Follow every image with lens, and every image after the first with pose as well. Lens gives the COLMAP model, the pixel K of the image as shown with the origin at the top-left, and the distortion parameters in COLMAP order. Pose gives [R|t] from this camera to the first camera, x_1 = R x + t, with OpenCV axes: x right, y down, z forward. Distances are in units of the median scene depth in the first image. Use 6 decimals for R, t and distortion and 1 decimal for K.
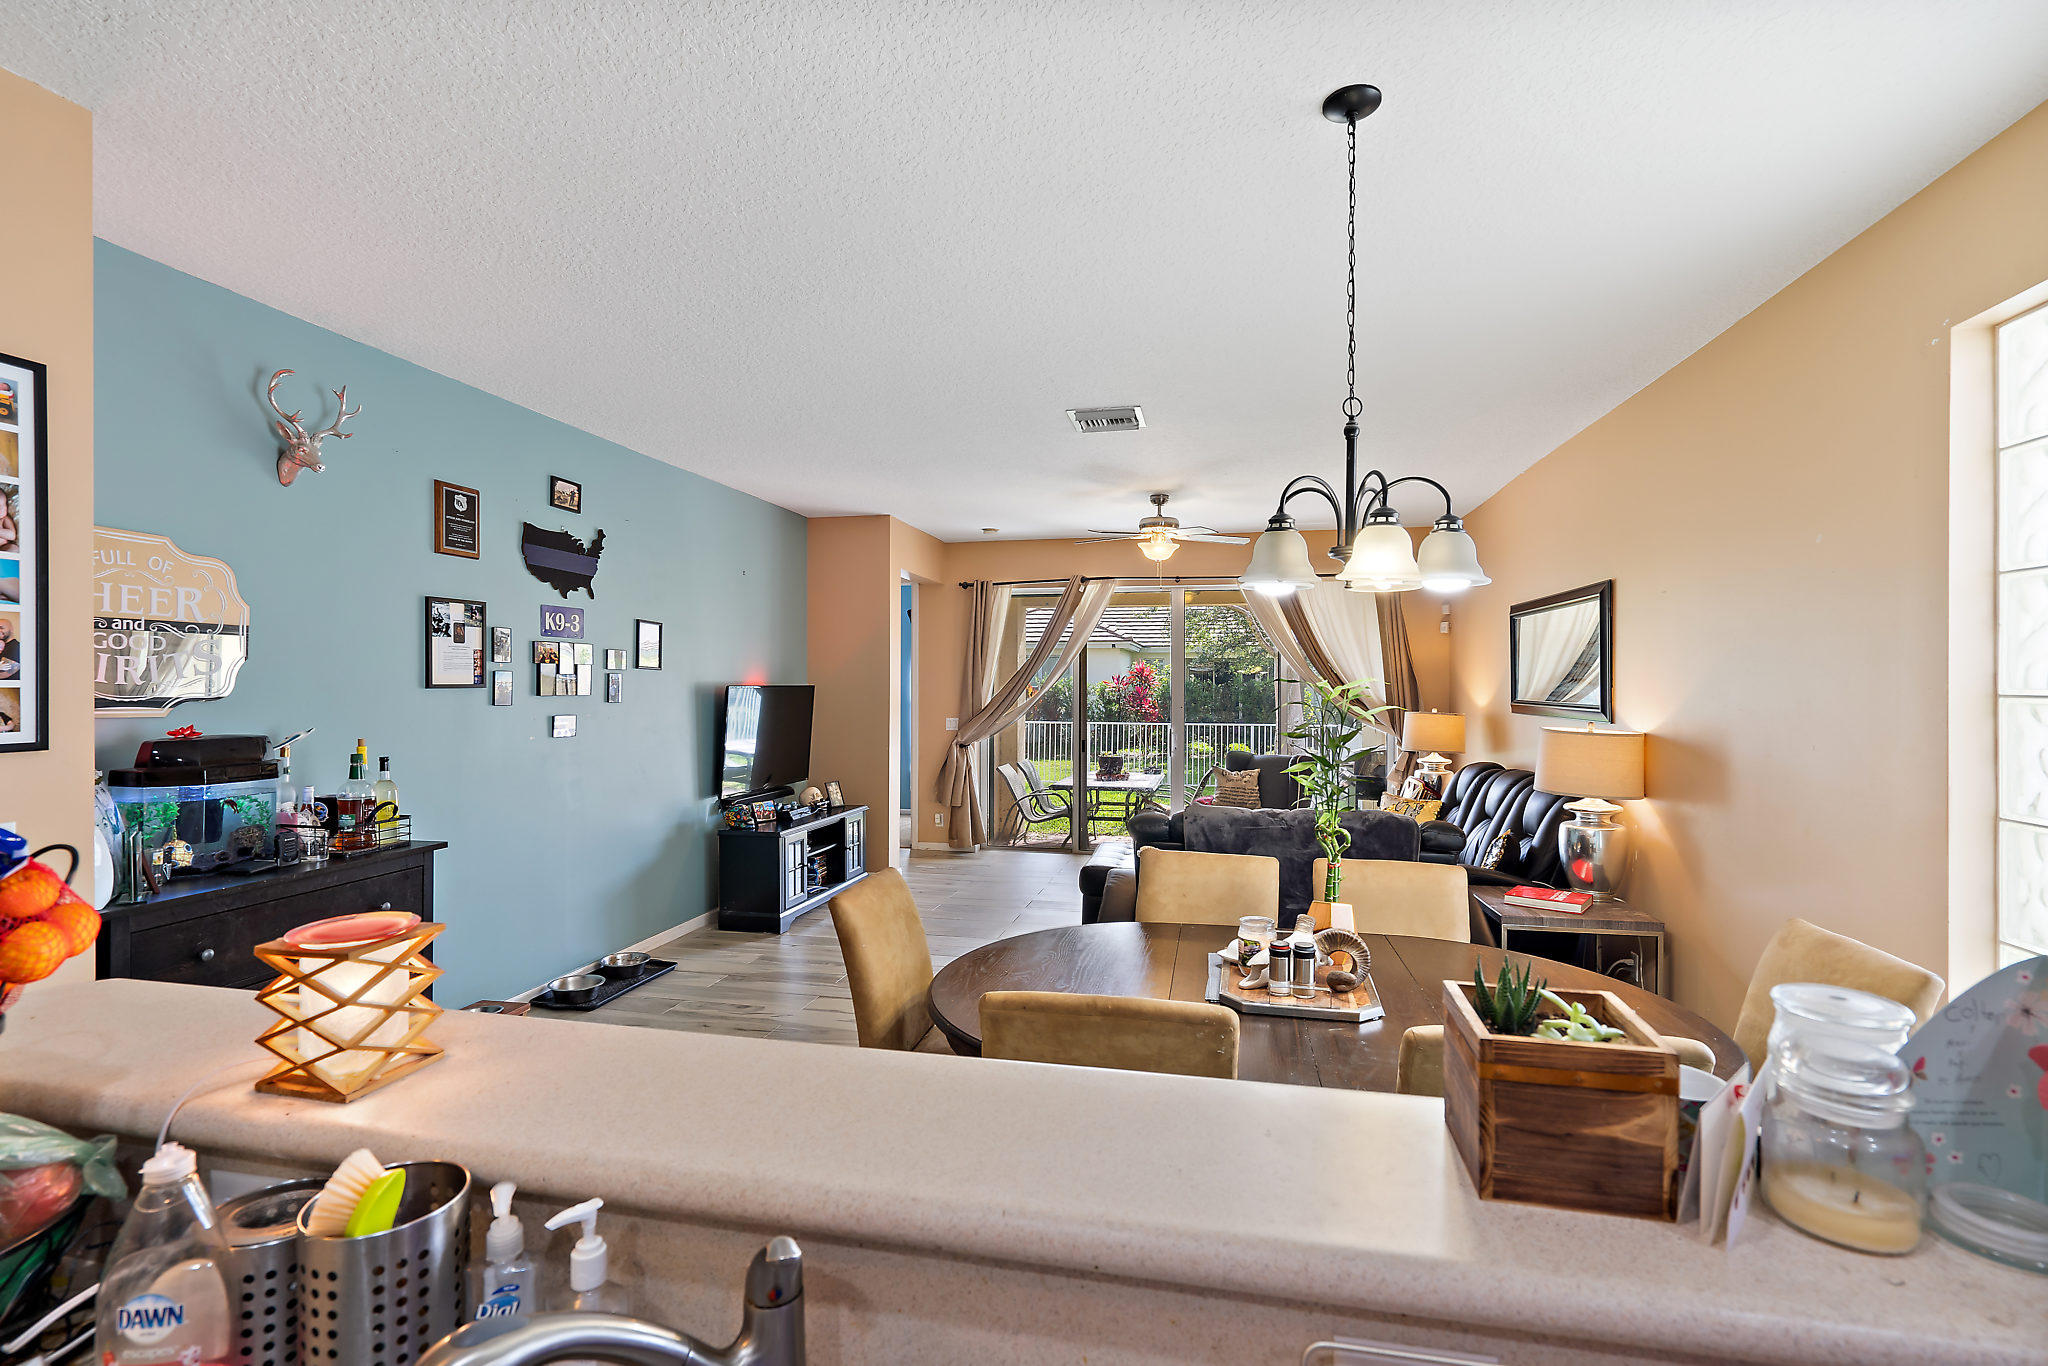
lens RADIAL K [[967.9, 0, 986.2], [0, 967.9, 691.4], [0, 0, 1]] dist [0.001467, 0.000739]
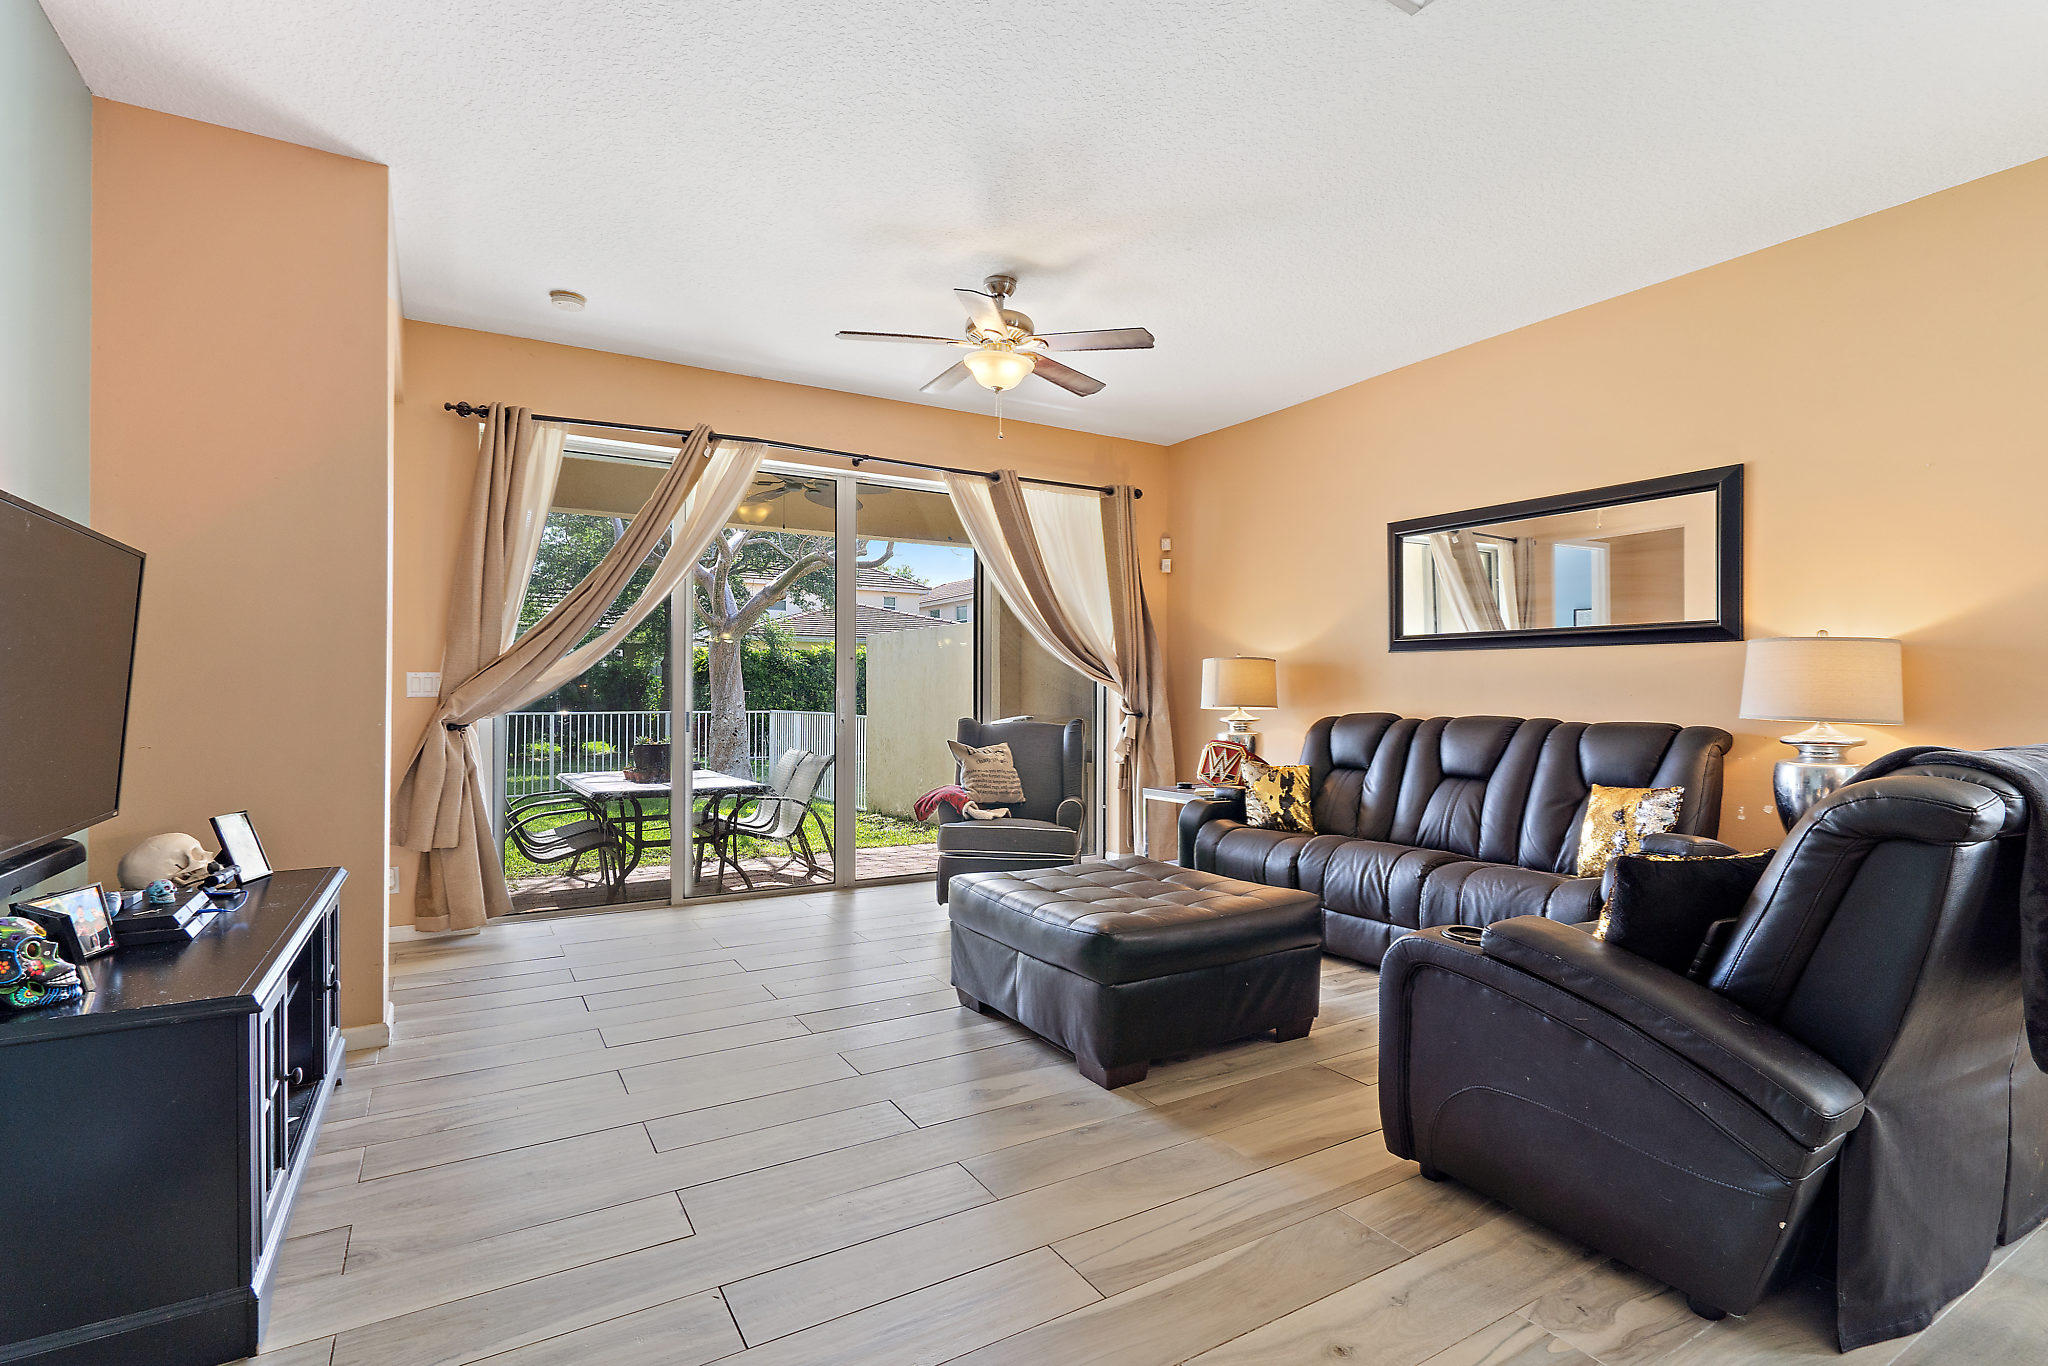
lens RADIAL K [[967.9, 0, 1073.4], [0, 967.9, 682.8], [0, 0, 1]] dist [0.001467, 0.000739]
pose [[0.686383, 0.005209, 0.727222, -0.176134], [-0.000718, 0.999979, -0.006485, 0.037893], [-0.727240, 0.003930, 0.686372, 0.435488]]
